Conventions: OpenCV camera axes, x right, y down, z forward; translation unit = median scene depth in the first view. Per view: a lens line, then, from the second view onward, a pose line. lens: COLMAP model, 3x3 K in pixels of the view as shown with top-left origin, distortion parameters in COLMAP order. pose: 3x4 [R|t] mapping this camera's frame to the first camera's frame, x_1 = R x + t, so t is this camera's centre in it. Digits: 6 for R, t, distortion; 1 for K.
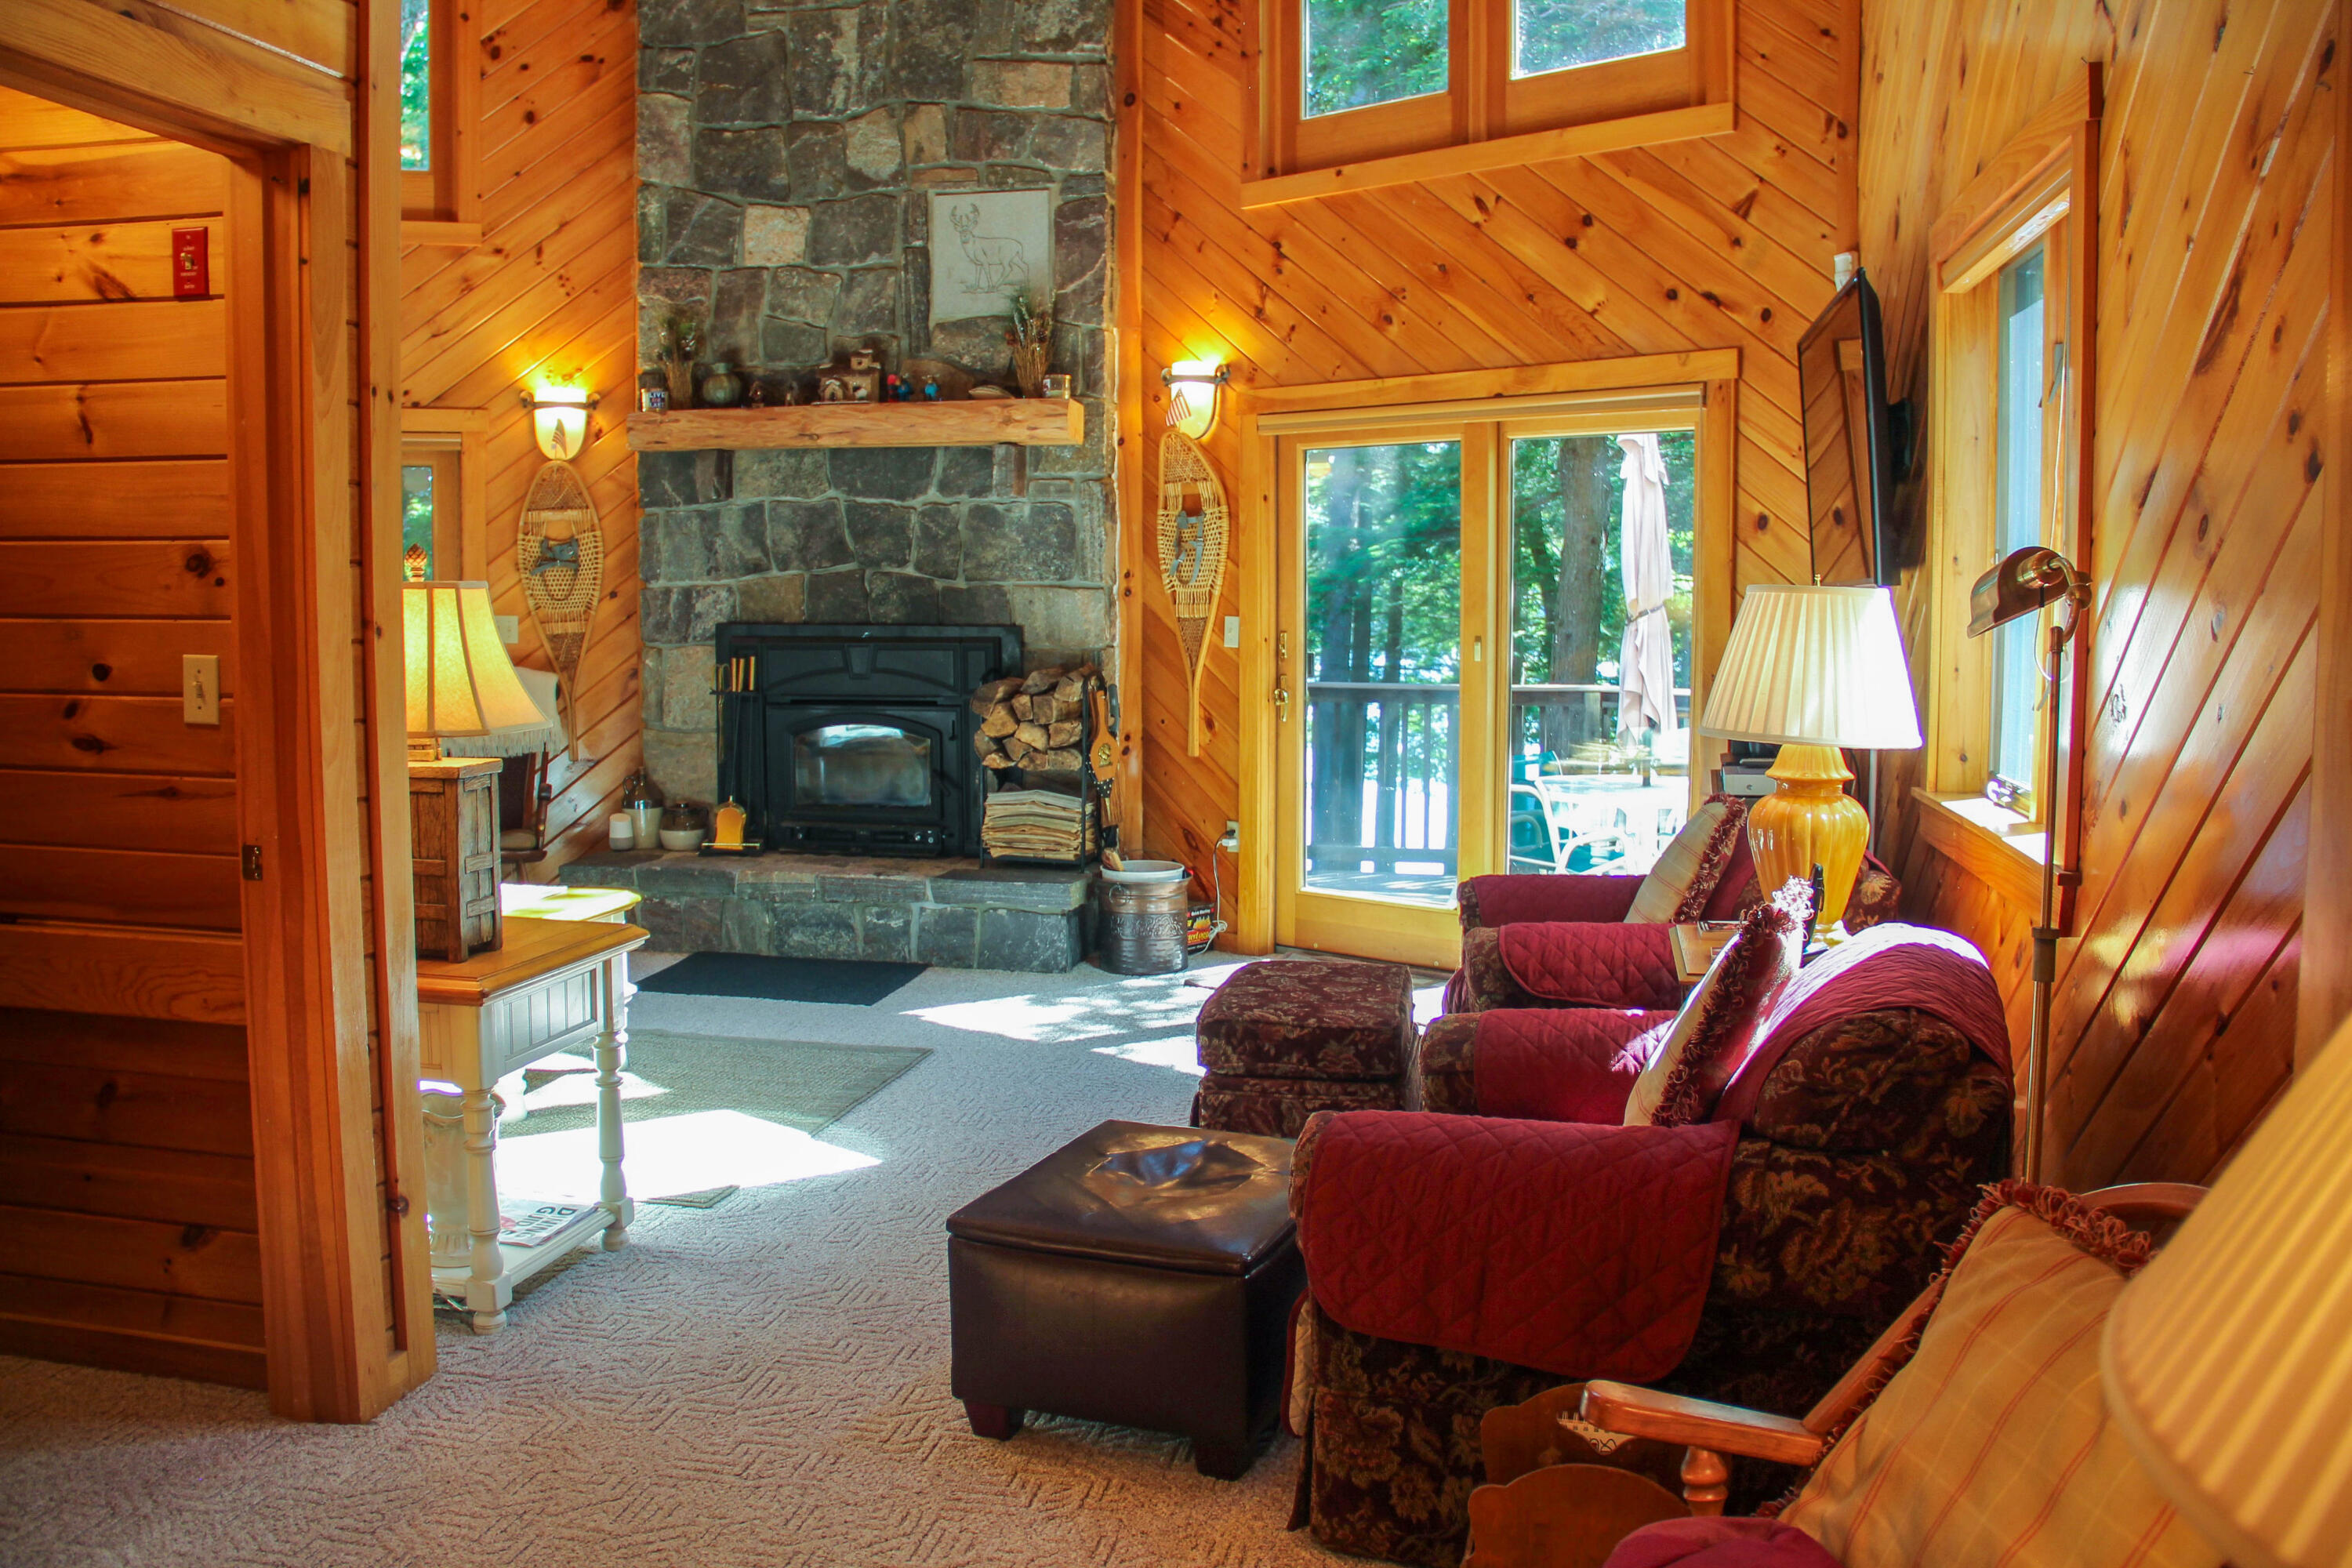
lens RADIAL K [[1911.5, 0, 1176.0], [0, 1911.5, 784.0], [0, 0, 1]] dist [-0.175618, 0.127816]
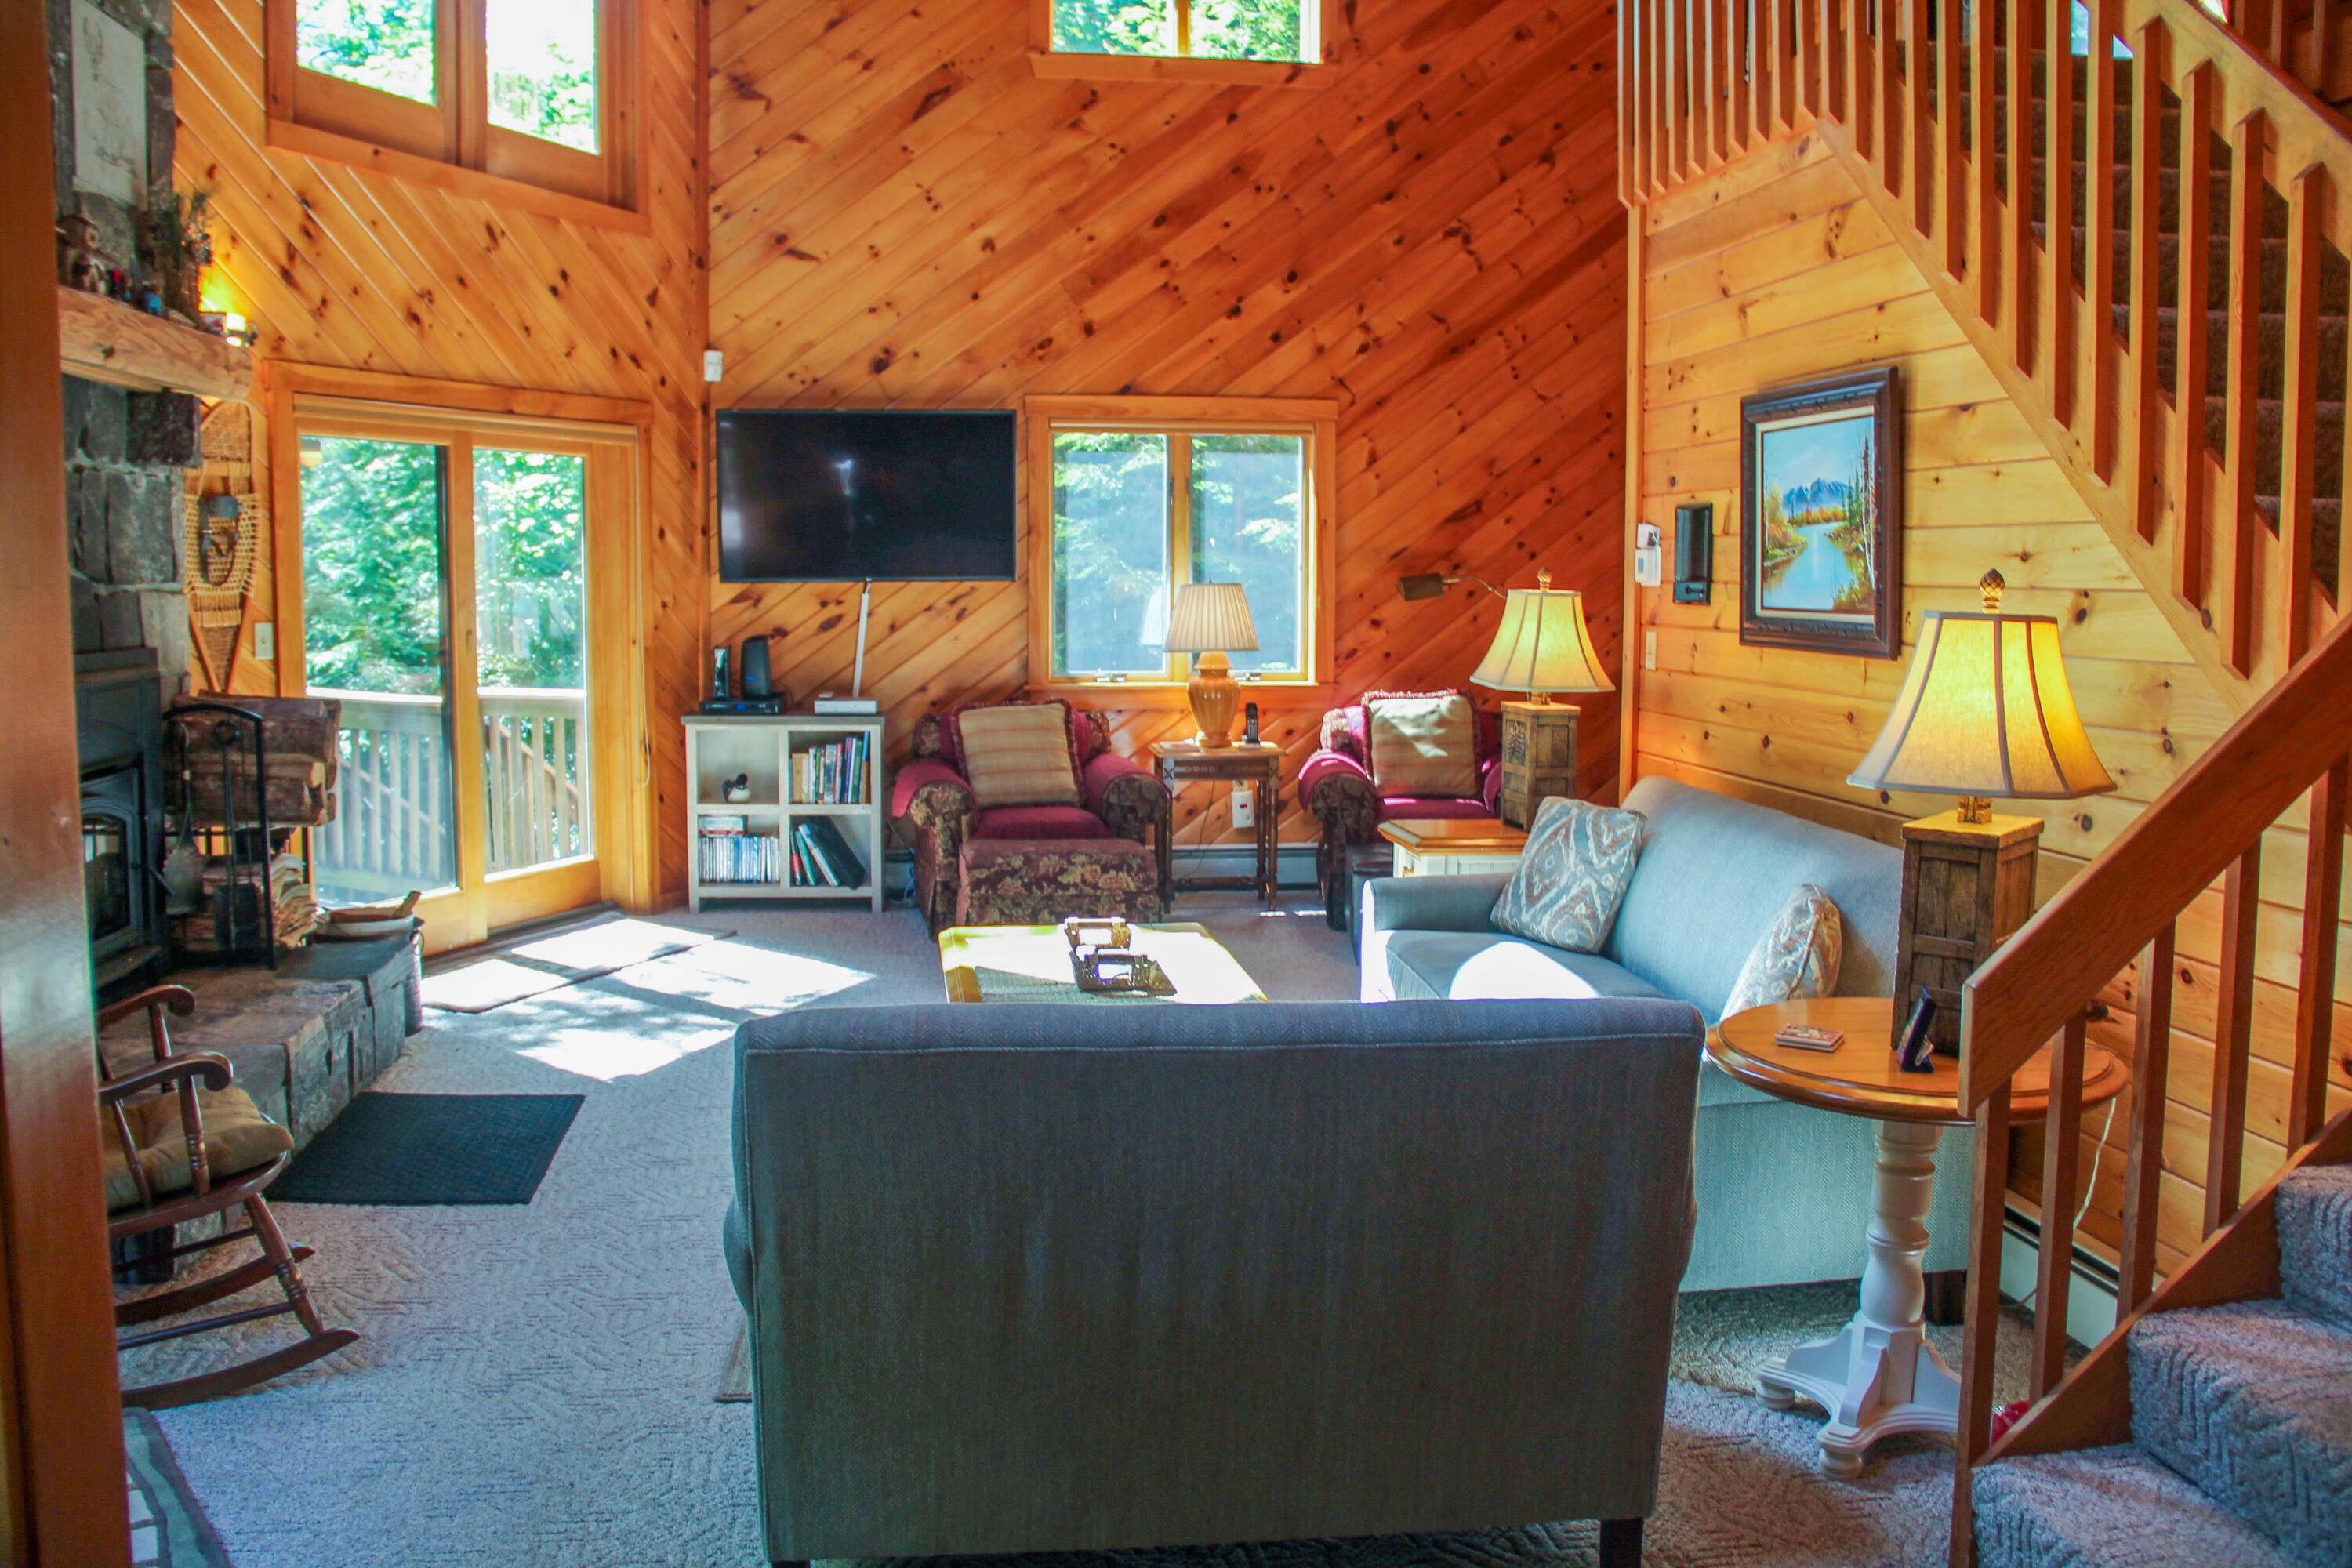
lens RADIAL K [[1911.5, 0, 1176.0], [0, 1911.5, 784.0], [0, 0, 1]] dist [-0.175618, 0.127816]
pose [[-0.345599, -0.109309, 0.931994, -0.863903], [0.080576, 0.986067, 0.145529, -0.101036], [-0.934917, 0.125391, -0.331976, 0.876007]]
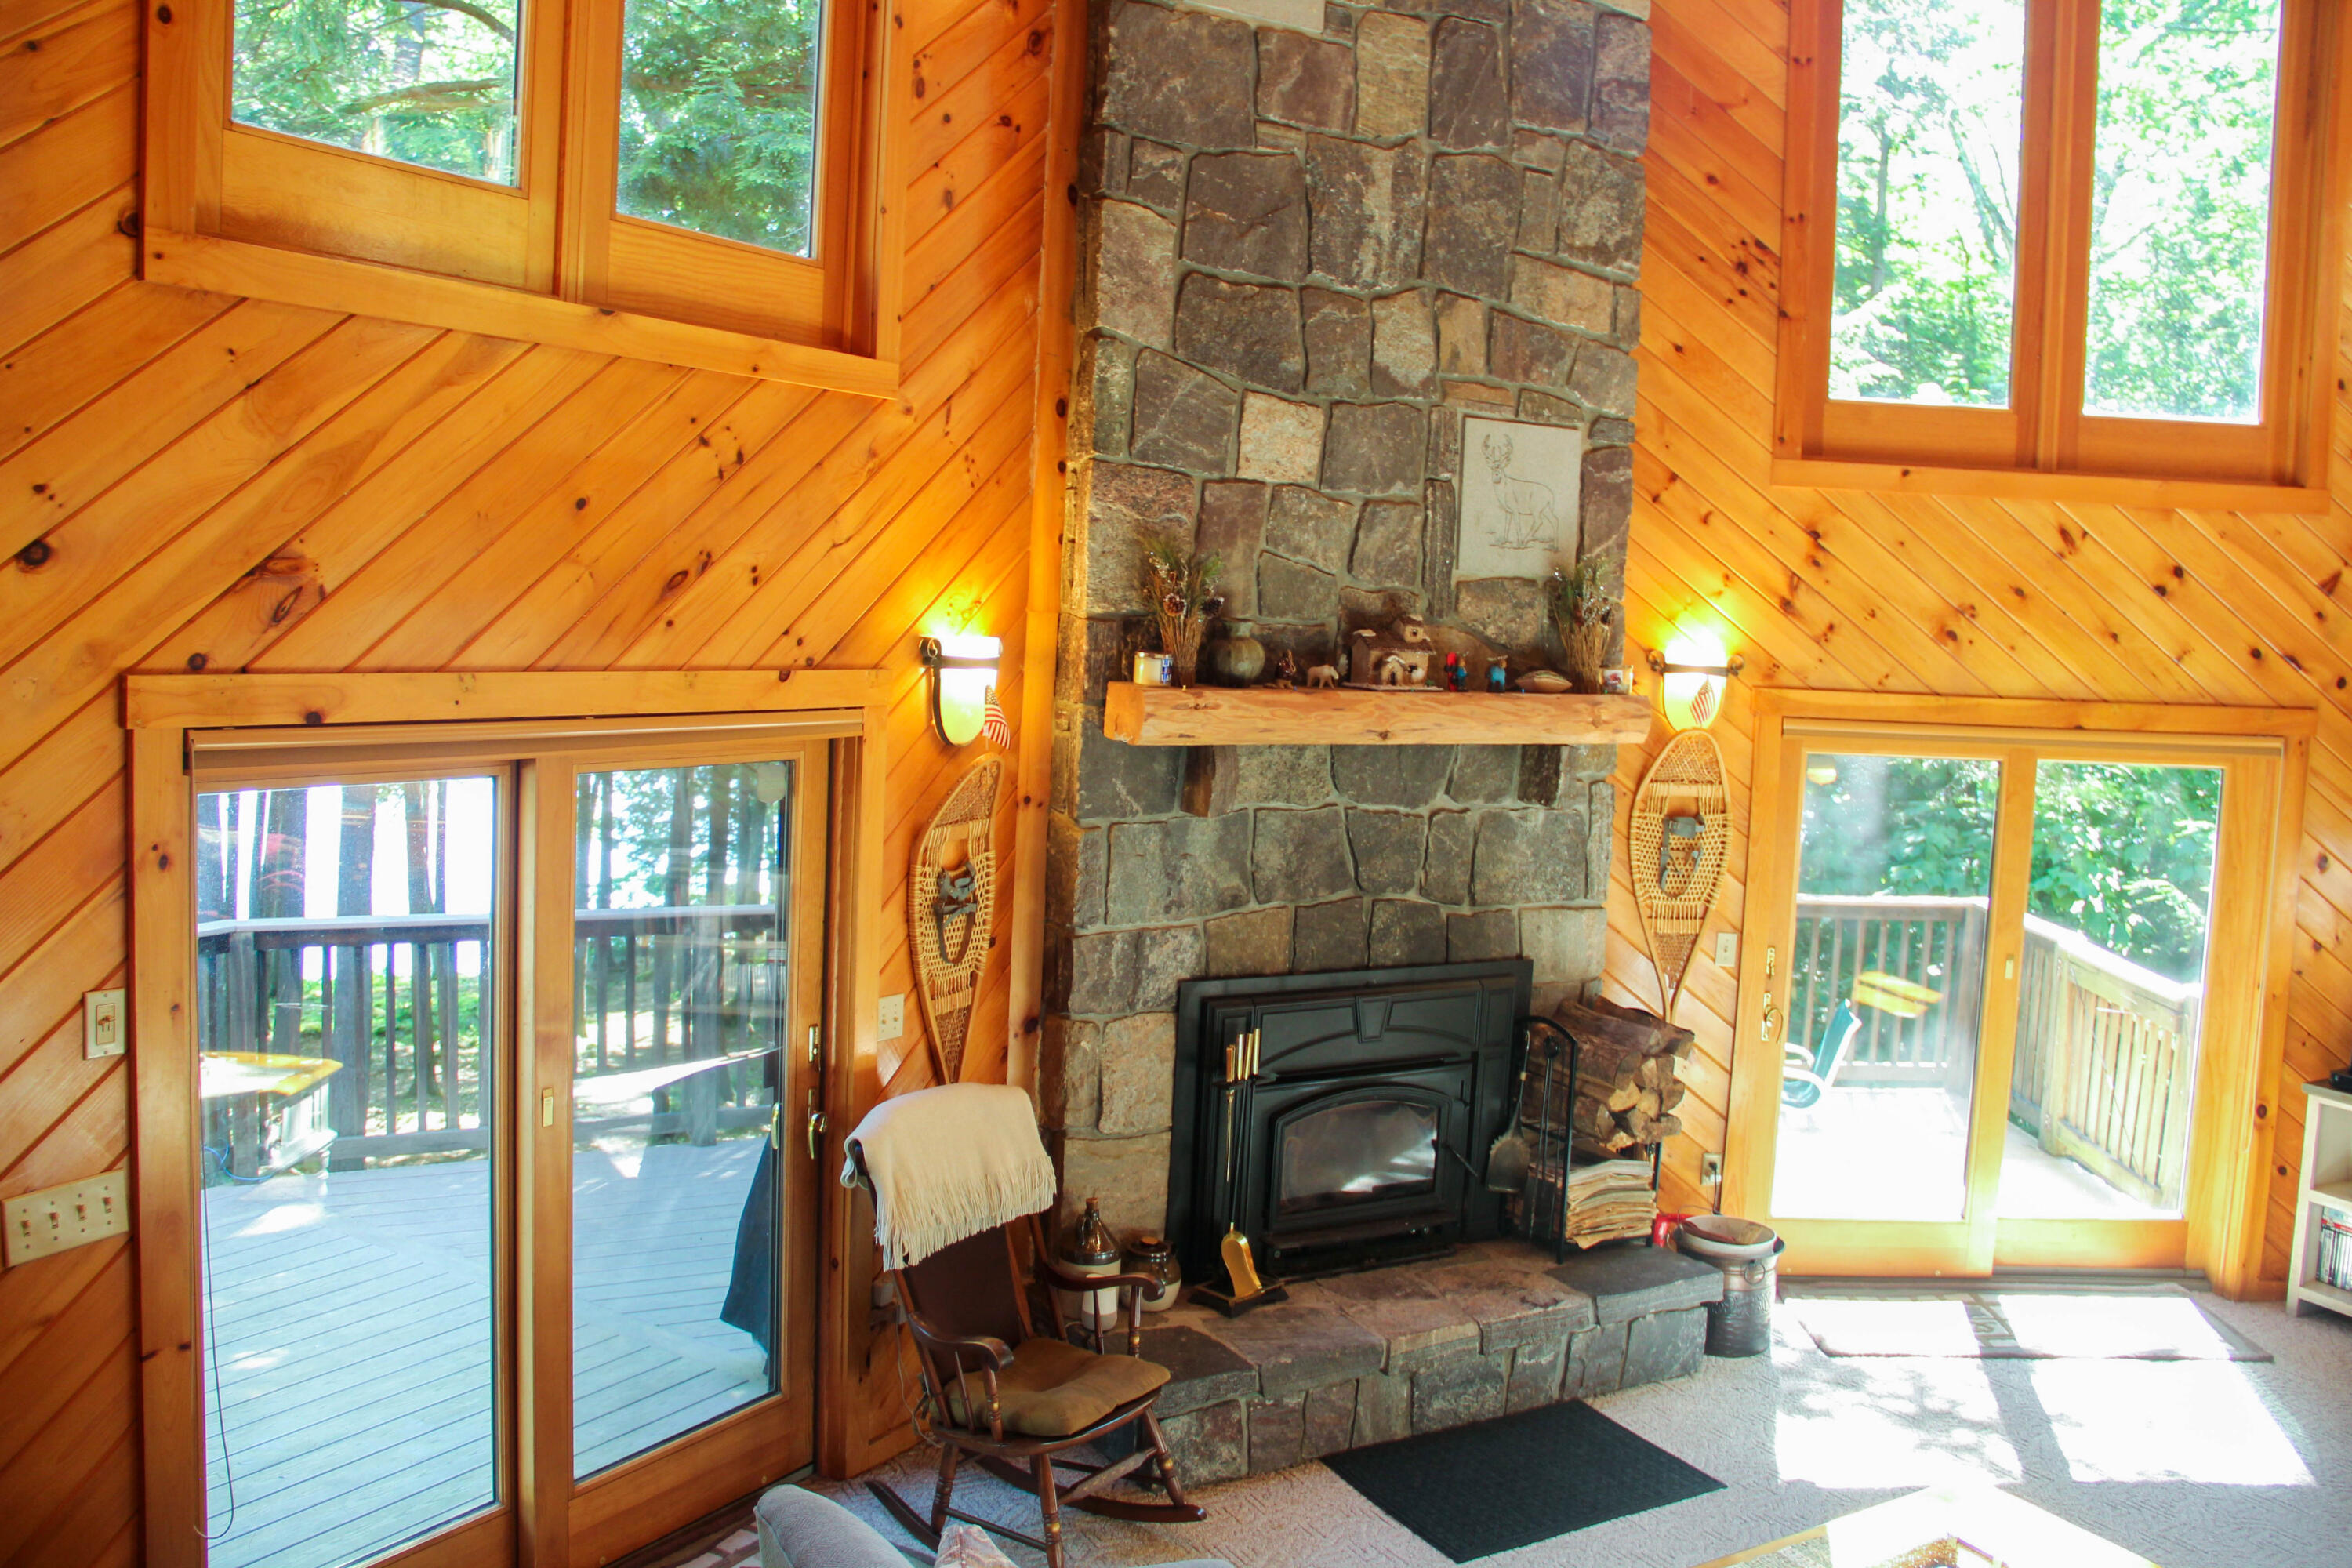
lens RADIAL K [[1911.5, 0, 1176.0], [0, 1911.5, 784.0], [0, 0, 1]] dist [-0.175618, 0.127816]
pose [[0.755940, -0.034328, 0.653741, -0.731718], [0.028114, 0.999405, 0.019971, -0.178832], [-0.654037, 0.003283, 0.756455, 0.480690]]
